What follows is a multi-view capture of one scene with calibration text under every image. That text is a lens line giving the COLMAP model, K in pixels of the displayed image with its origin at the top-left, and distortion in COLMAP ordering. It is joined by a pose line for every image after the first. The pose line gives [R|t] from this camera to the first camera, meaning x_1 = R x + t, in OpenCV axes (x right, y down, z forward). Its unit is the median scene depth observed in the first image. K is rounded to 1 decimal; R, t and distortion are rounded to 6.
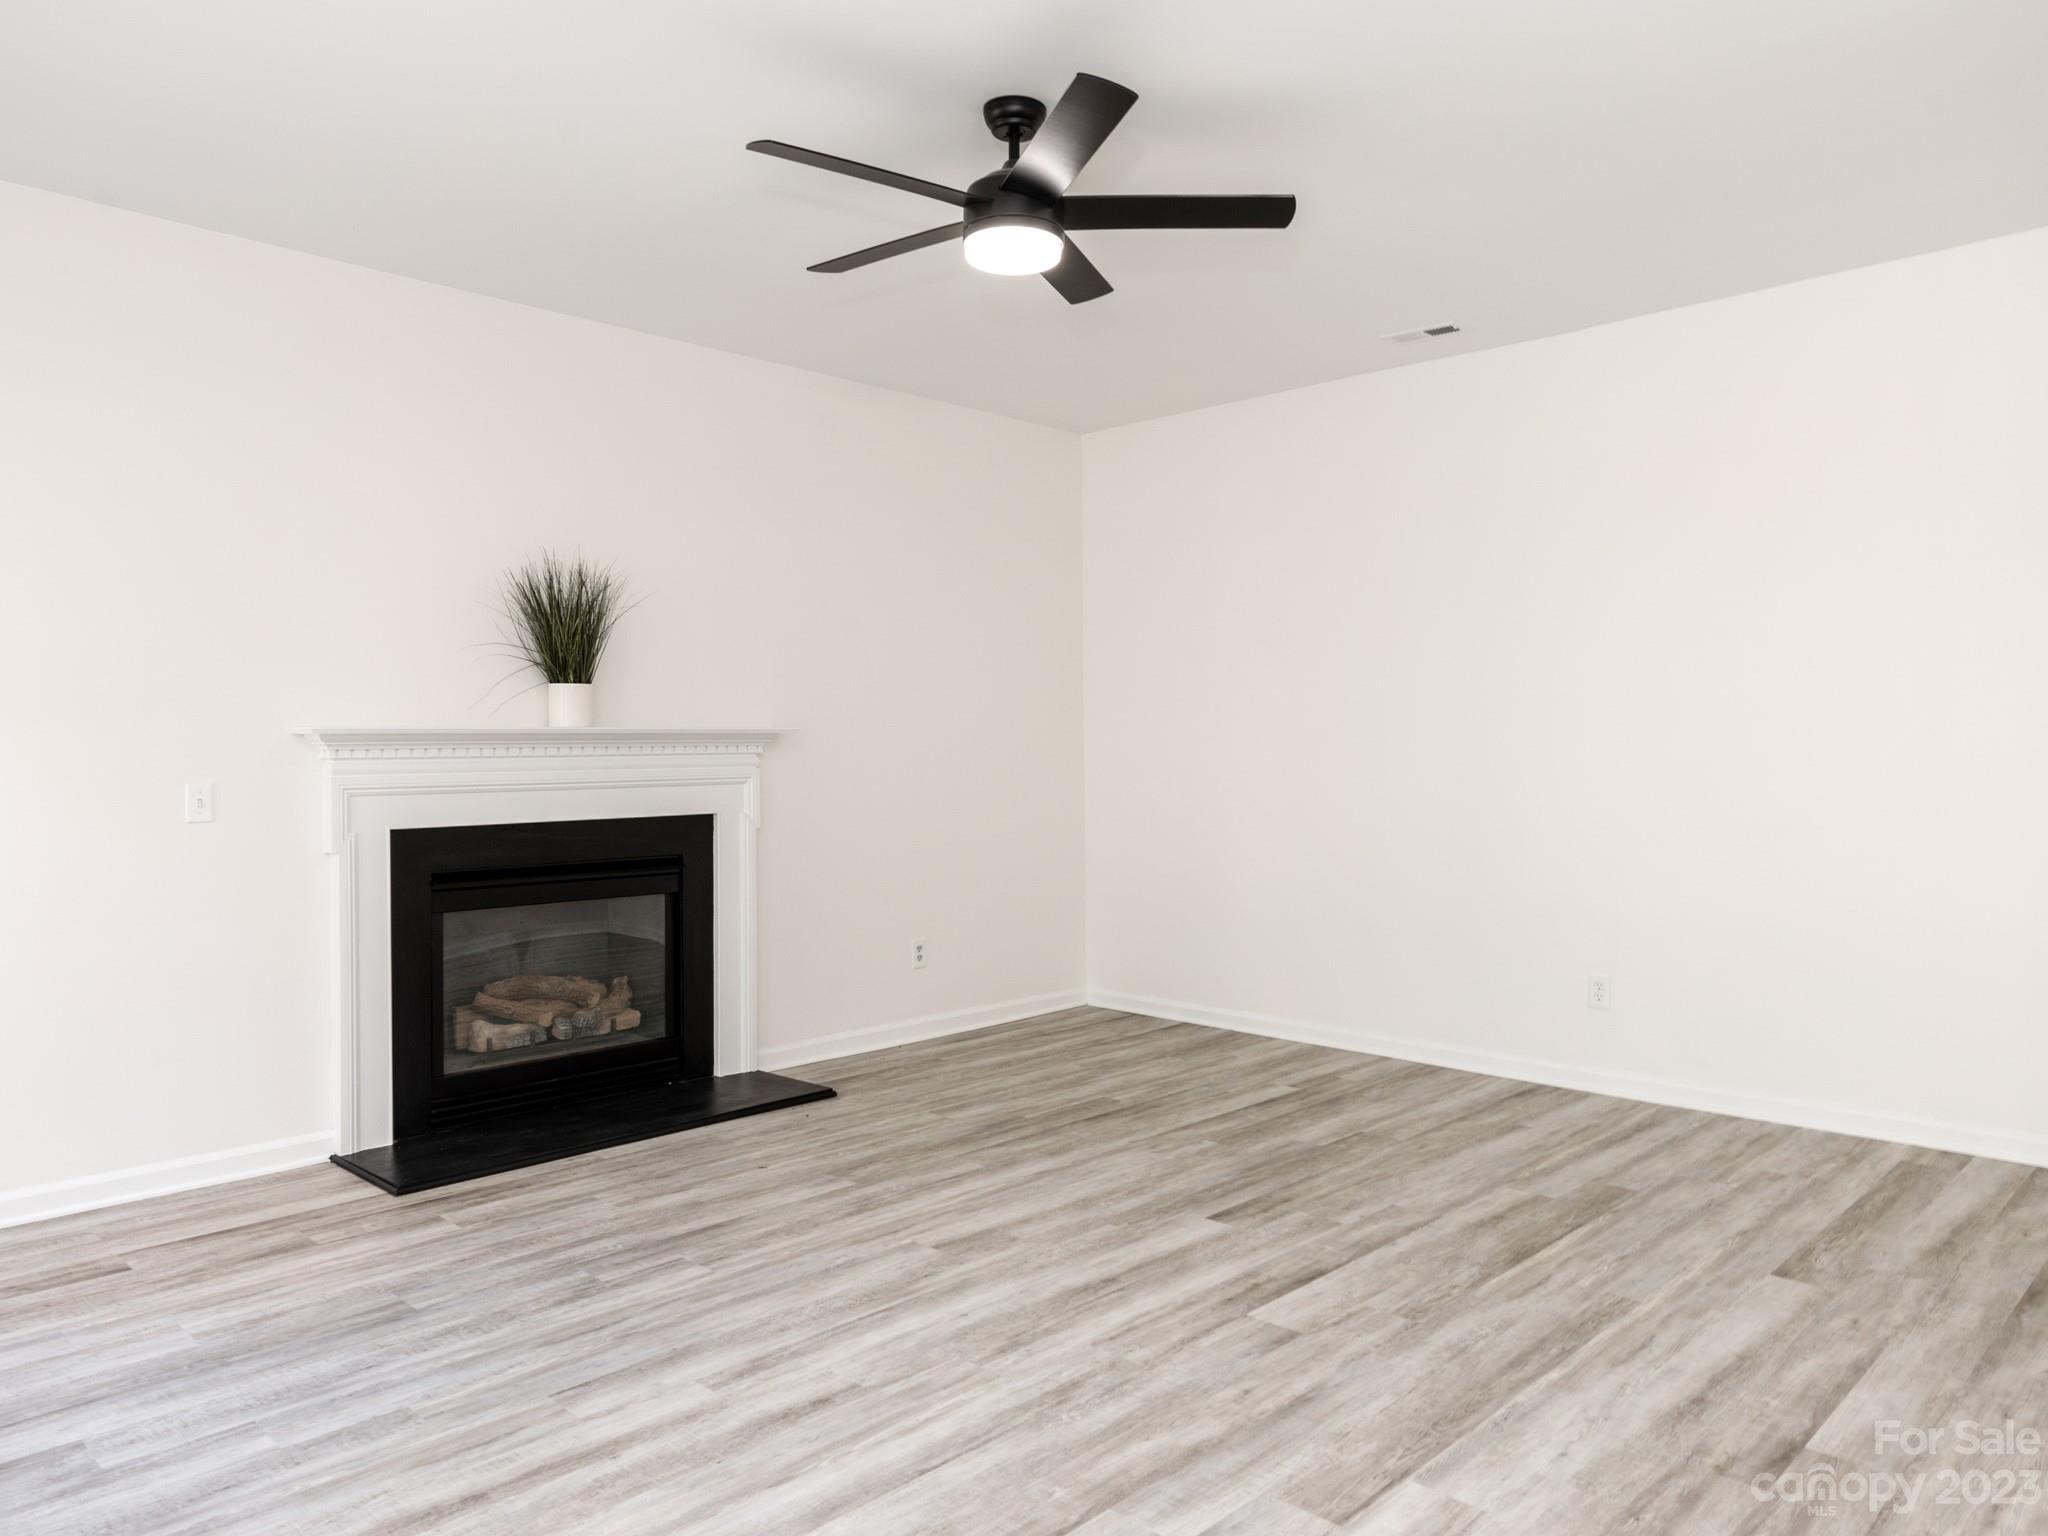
lens RADIAL K [[1362.0, 0, 1024.0], [0, 1362.0, 768.0], [0, 0, 1]] dist [0.003604, 0.001208]
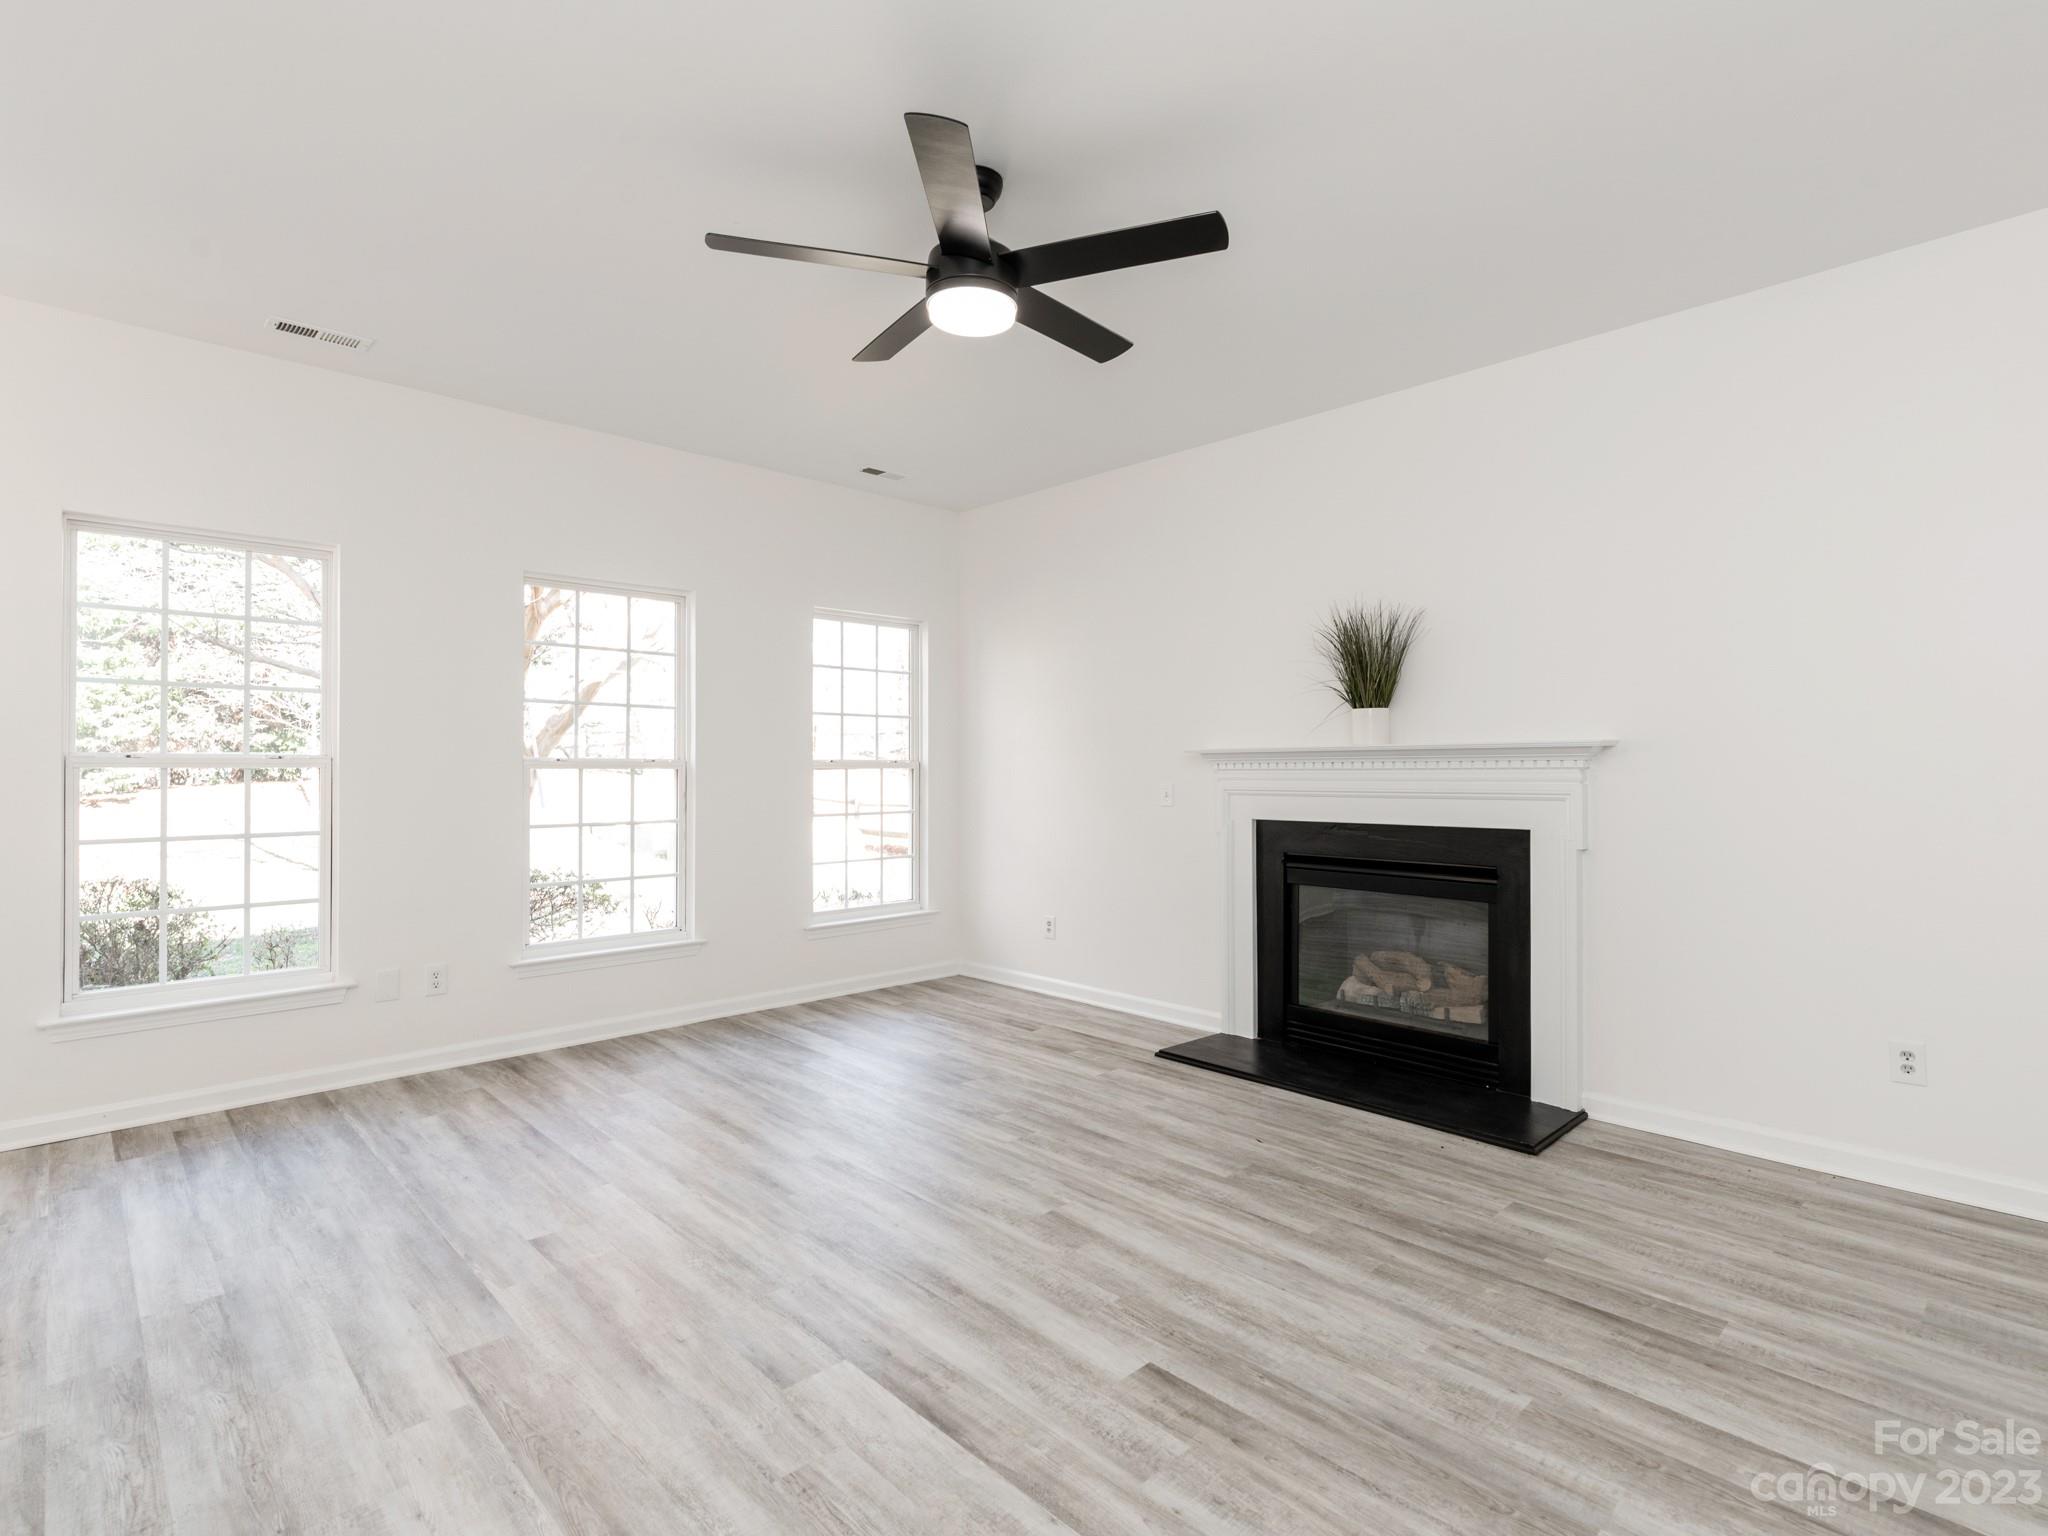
lens RADIAL K [[990.6, 0, 1024.0], [0, 990.6, 768.0], [0, 0, 1]] dist [-0.000377, -0.000509]
pose [[-0.007457, 0.006610, -0.999950, 0.624225], [-0.013286, 0.999889, 0.006709, -0.013461], [0.999884, 0.013335, -0.007369, 0.824531]]
